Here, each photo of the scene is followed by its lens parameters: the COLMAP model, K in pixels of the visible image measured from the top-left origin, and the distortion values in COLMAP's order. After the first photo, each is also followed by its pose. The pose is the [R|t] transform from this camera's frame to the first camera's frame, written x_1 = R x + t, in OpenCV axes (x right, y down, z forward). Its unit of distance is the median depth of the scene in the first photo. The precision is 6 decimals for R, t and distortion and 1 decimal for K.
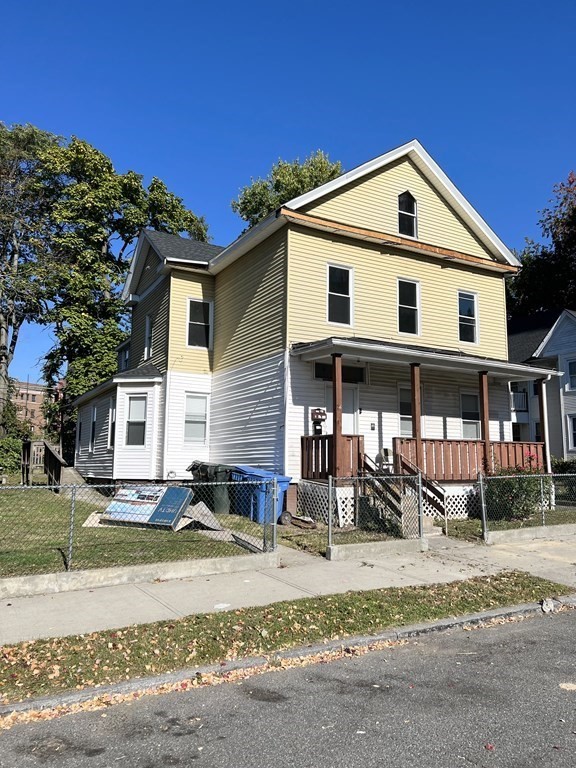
lens RADIAL K [[583.5, 0, 285.8], [0, 583.5, 383.1], [0, 0, 1]] dist [0.037846, -0.035114]
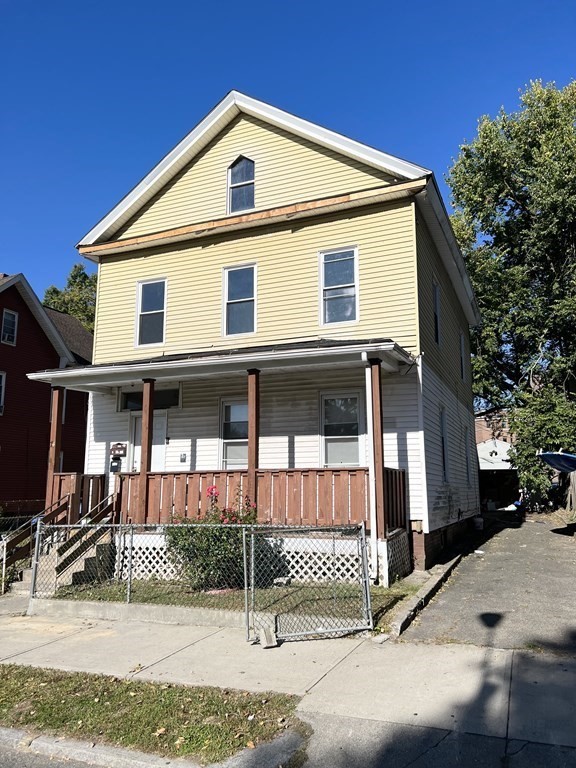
lens RADIAL K [[583.5, 0, 281.0], [0, 583.5, 385.1], [0, 0, 1]] dist [0.037846, -0.035114]
pose [[0.611762, -0.150803, -0.776534, 0.841536], [0.115709, 0.988161, -0.100745, 0.067756], [0.782533, -0.028221, 0.621969, 0.561462]]
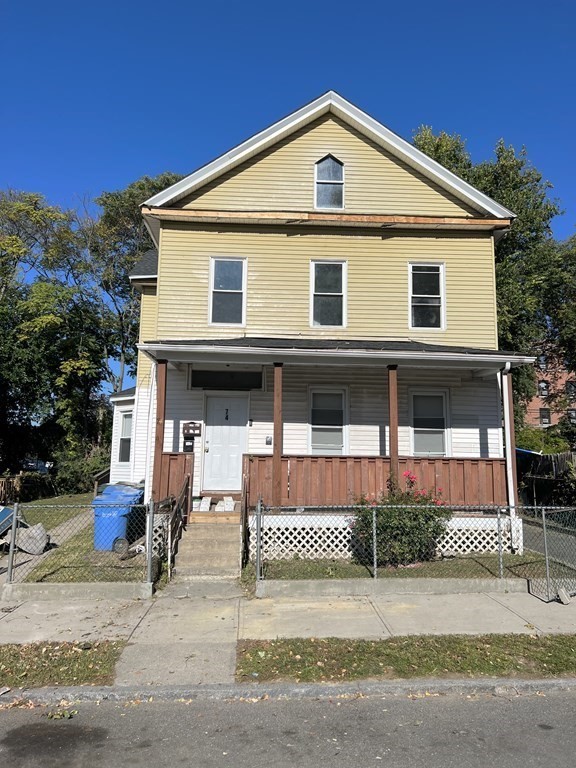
lens RADIAL K [[583.5, 0, 281.2], [0, 583.5, 382.2], [0, 0, 1]] dist [0.037846, -0.035114]
pose [[0.889258, -0.065224, -0.452732, 0.520282], [0.055298, 0.997851, -0.035140, 0.019567], [0.454051, 0.006214, 0.890954, 0.241643]]
